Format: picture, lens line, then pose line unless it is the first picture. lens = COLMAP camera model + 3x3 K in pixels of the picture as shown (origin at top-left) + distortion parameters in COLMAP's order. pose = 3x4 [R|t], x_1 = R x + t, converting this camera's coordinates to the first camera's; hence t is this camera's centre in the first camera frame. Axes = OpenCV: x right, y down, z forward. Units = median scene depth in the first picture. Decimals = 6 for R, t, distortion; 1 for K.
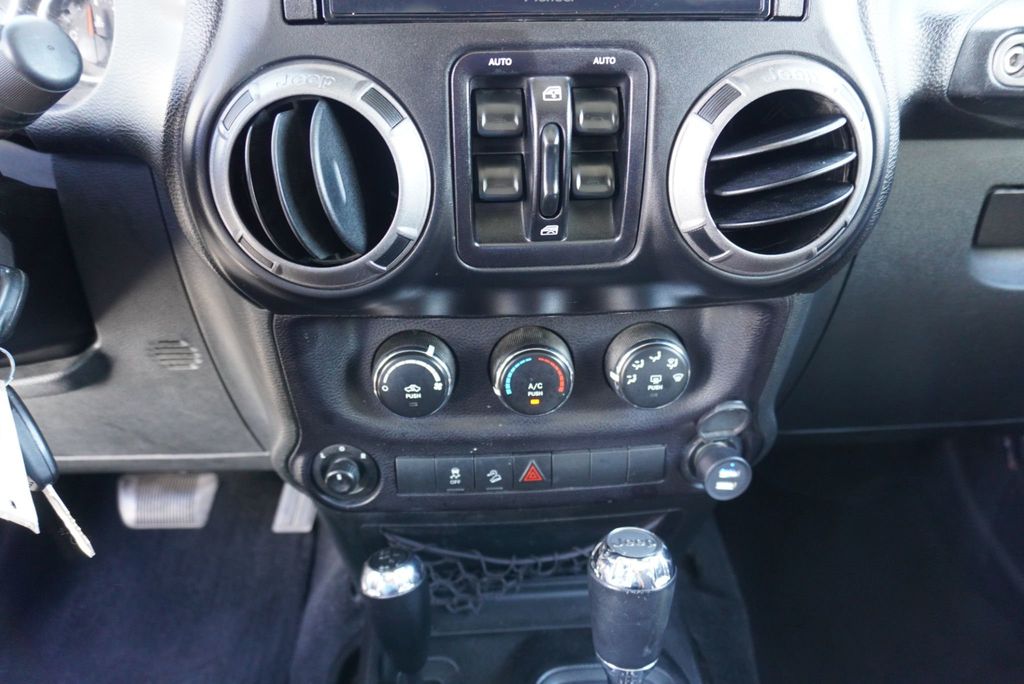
lens RADIAL K [[690.8, 0, 510.9], [0, 690.8, 339.1], [0, 0, 1]] dist [-0.030764, 0.024399]
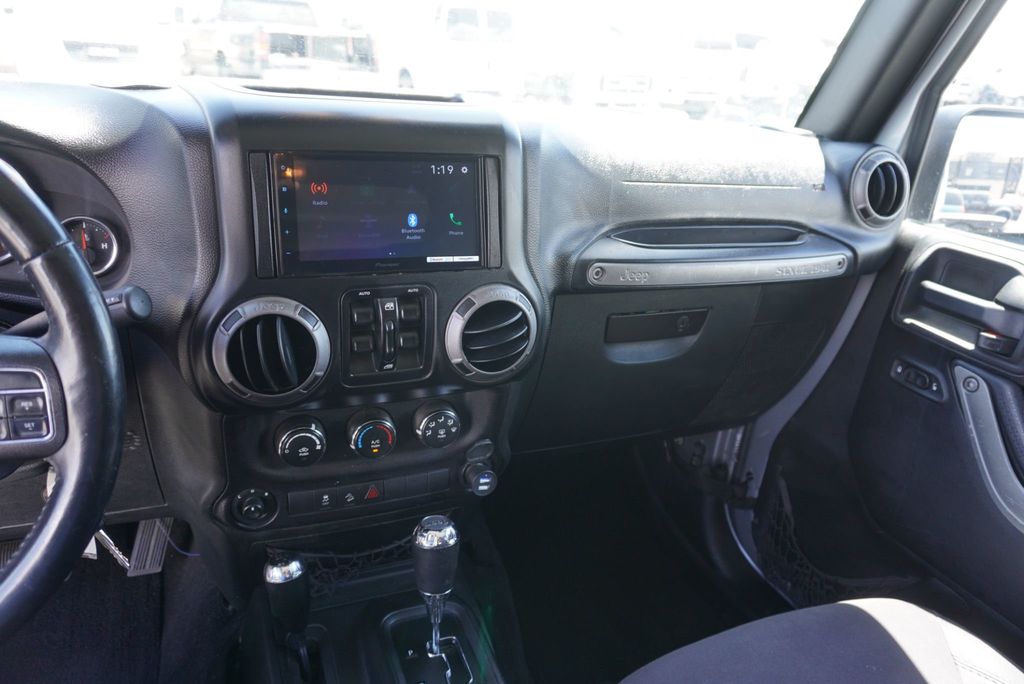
lens RADIAL K [[690.8, 0, 506.4], [0, 690.8, 346.8], [0, 0, 1]] dist [-0.030764, 0.024399]
pose [[0.946444, -0.049580, 0.319039, -0.228595], [0.059832, 0.997957, -0.022408, -0.132343], [-0.317277, 0.040297, 0.947476, -0.904458]]
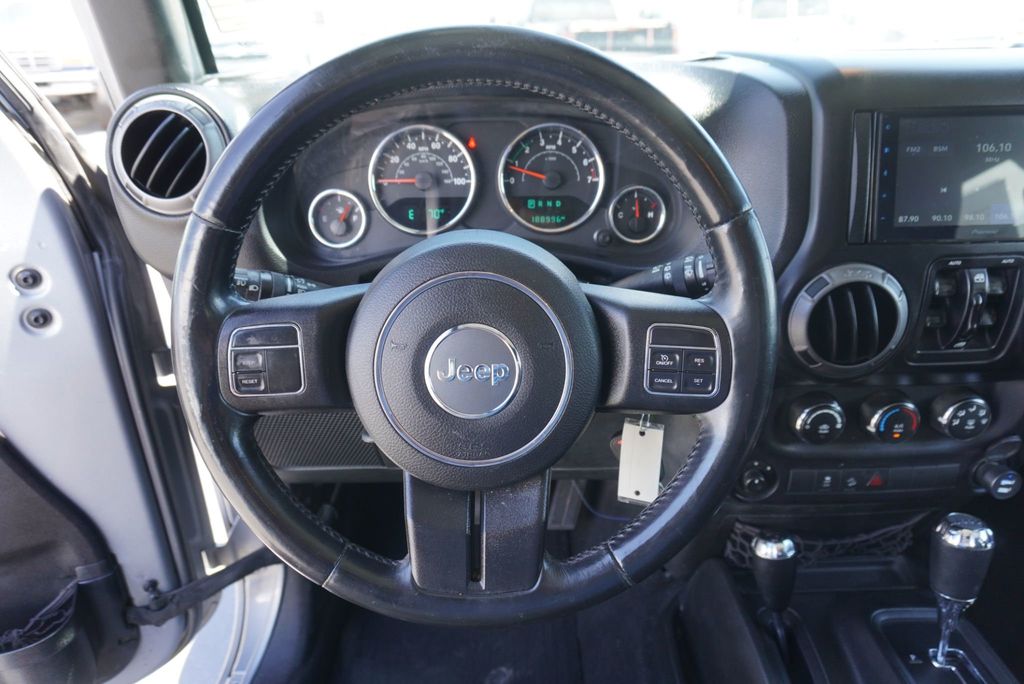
lens RADIAL K [[690.8, 0, 513.5], [0, 690.8, 347.0], [0, 0, 1]] dist [-0.030764, 0.024399]
pose [[0.998805, 0.005579, -0.048555, -0.929877], [-0.006533, 0.999788, -0.019526, -0.095517], [0.048436, 0.019820, 0.998630, -0.787677]]
